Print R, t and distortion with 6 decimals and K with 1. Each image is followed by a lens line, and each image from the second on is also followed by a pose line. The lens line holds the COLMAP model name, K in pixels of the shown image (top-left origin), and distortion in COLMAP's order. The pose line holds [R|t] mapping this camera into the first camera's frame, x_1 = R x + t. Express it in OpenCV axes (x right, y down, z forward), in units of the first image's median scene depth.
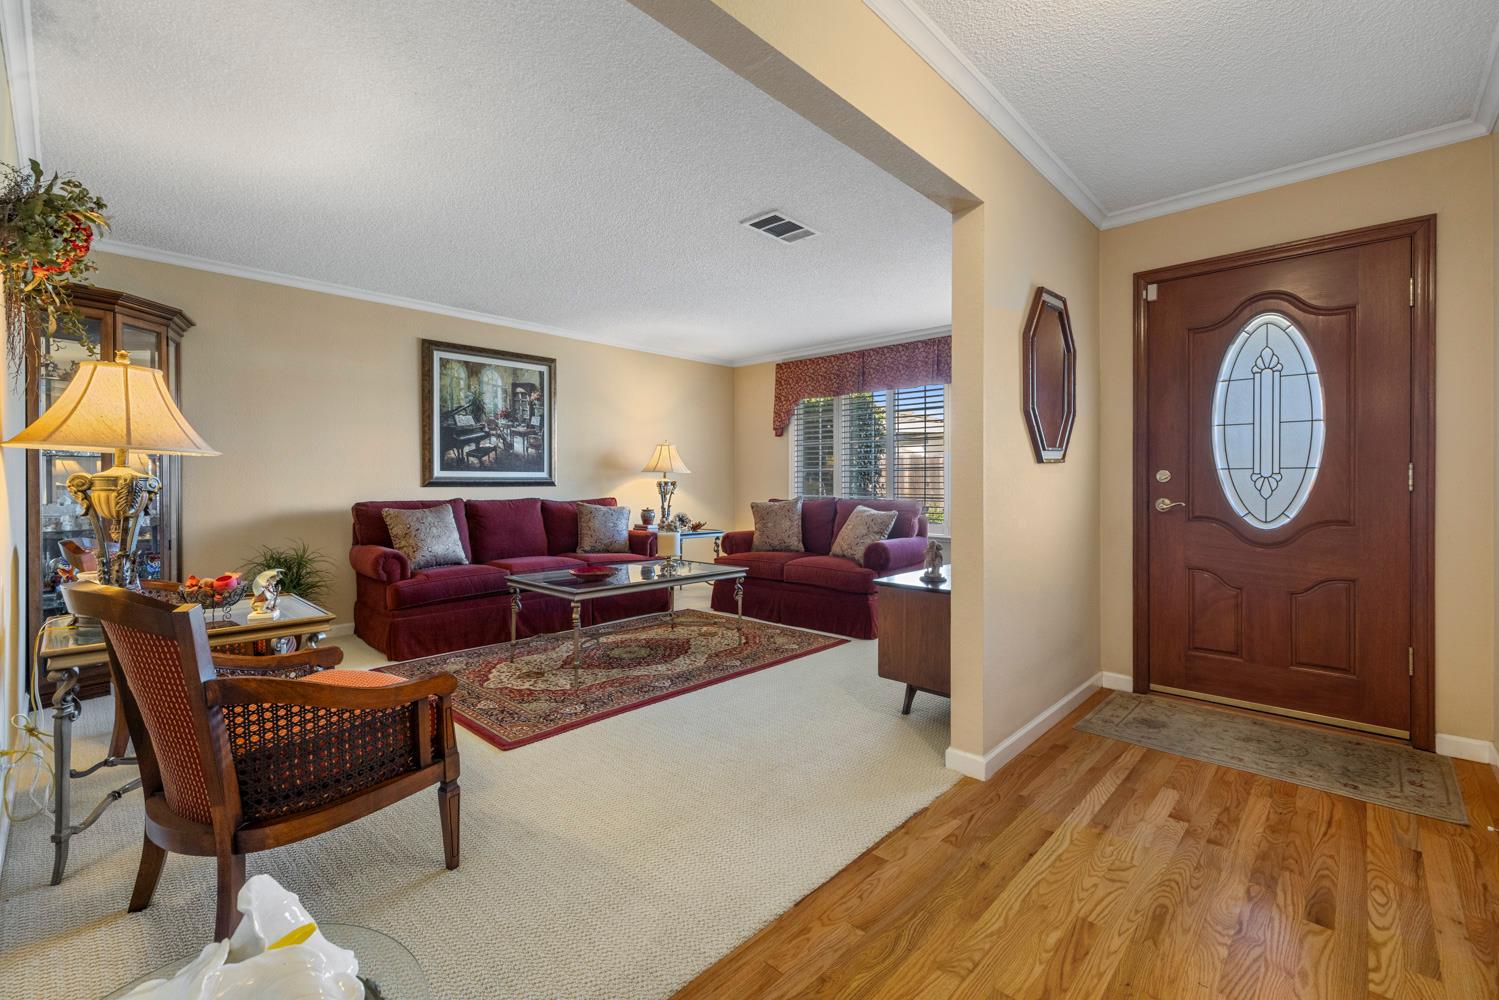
lens RADIAL K [[646.9, 0, 748.0], [0, 646.9, 483.9], [0, 0, 1]] dist [0.001205, 0.000186]
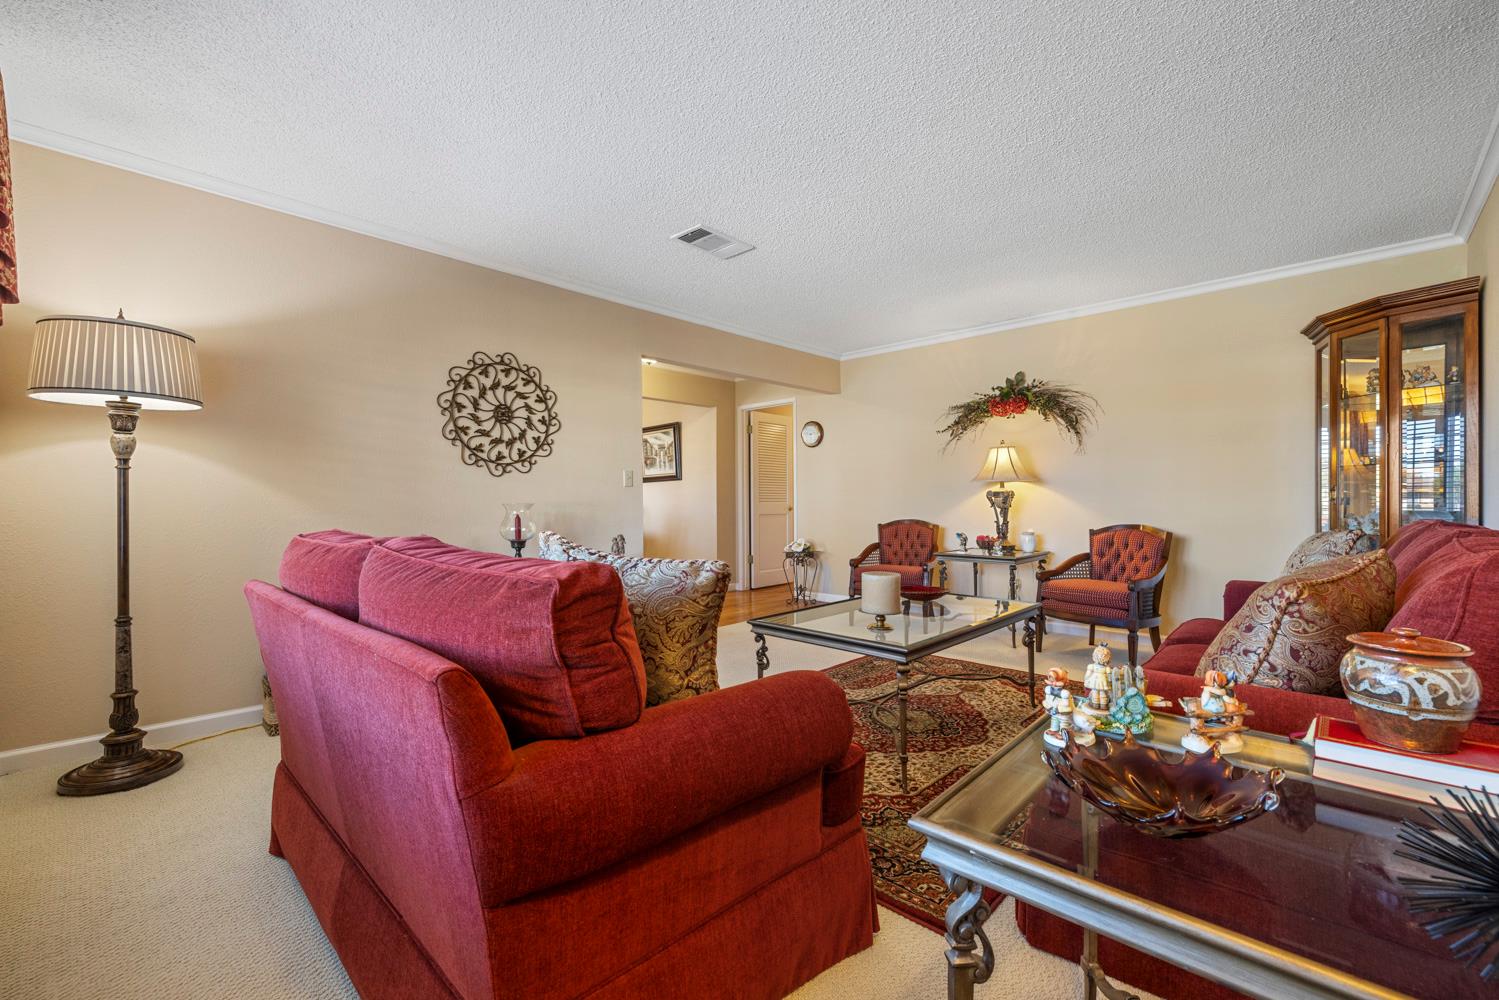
lens RADIAL K [[628.9, 0, 743.0], [0, 628.9, 493.0], [0, 0, 1]] dist [-0.000764, -0.000126]
pose [[-0.999877, 0.006186, 0.014413, -0.004086], [0.006010, 0.999907, -0.012220, 0.007515], [-0.014487, -0.012132, -0.999821, 1.442795]]
